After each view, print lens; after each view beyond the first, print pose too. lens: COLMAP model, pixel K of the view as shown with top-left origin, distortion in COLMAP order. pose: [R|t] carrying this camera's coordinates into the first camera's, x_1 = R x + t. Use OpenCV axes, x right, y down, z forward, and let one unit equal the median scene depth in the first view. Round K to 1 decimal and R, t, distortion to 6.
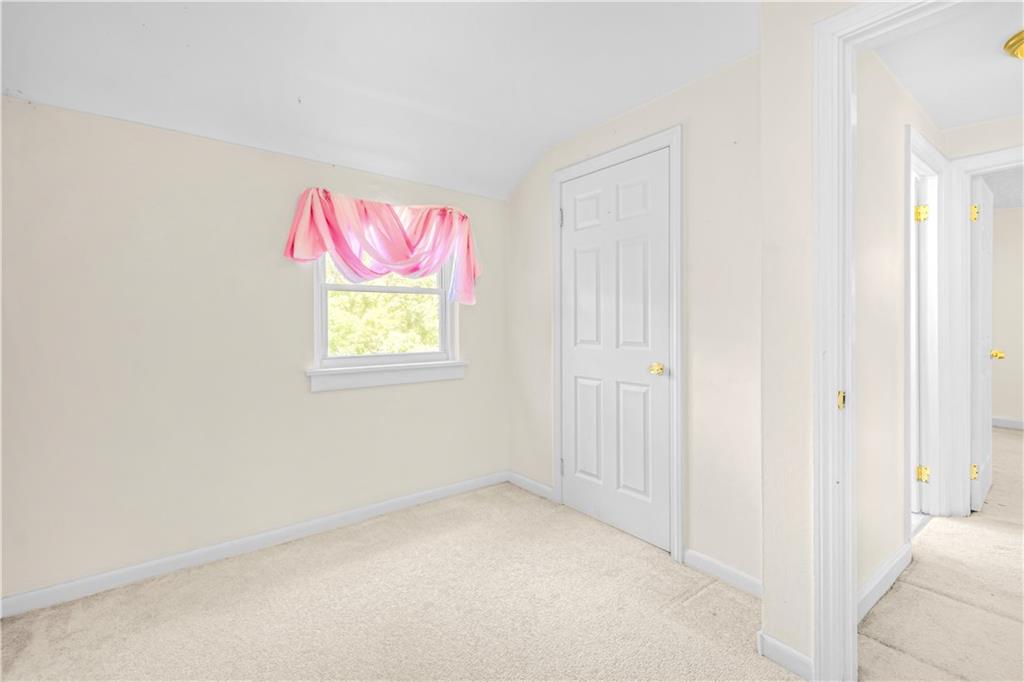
lens RADIAL K [[447.1, 0, 510.2], [0, 447.1, 323.4], [0, 0, 1]] dist [0.000736, 0.000028]
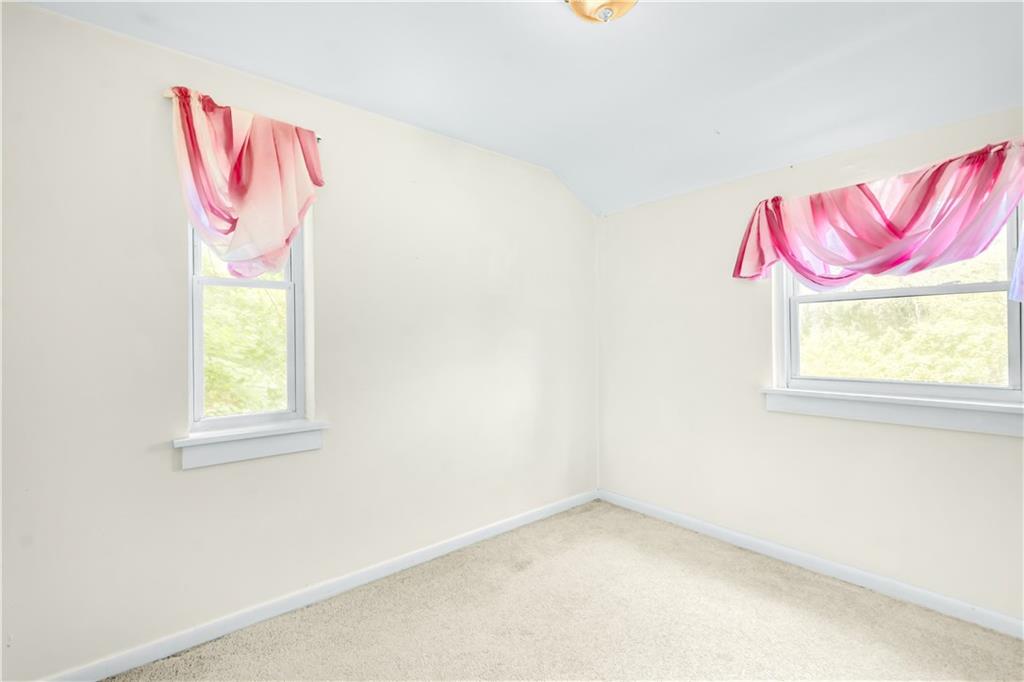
lens RADIAL K [[440.7, 0, 512.0], [0, 440.7, 341.0], [0, 0, 1]] dist [0.000396, 0.000057]
pose [[0.058160, 0.002583, -0.998304, 0.473458], [0.001844, 0.999995, 0.002694, -0.001073], [0.998306, -0.001998, 0.058155, 0.378247]]
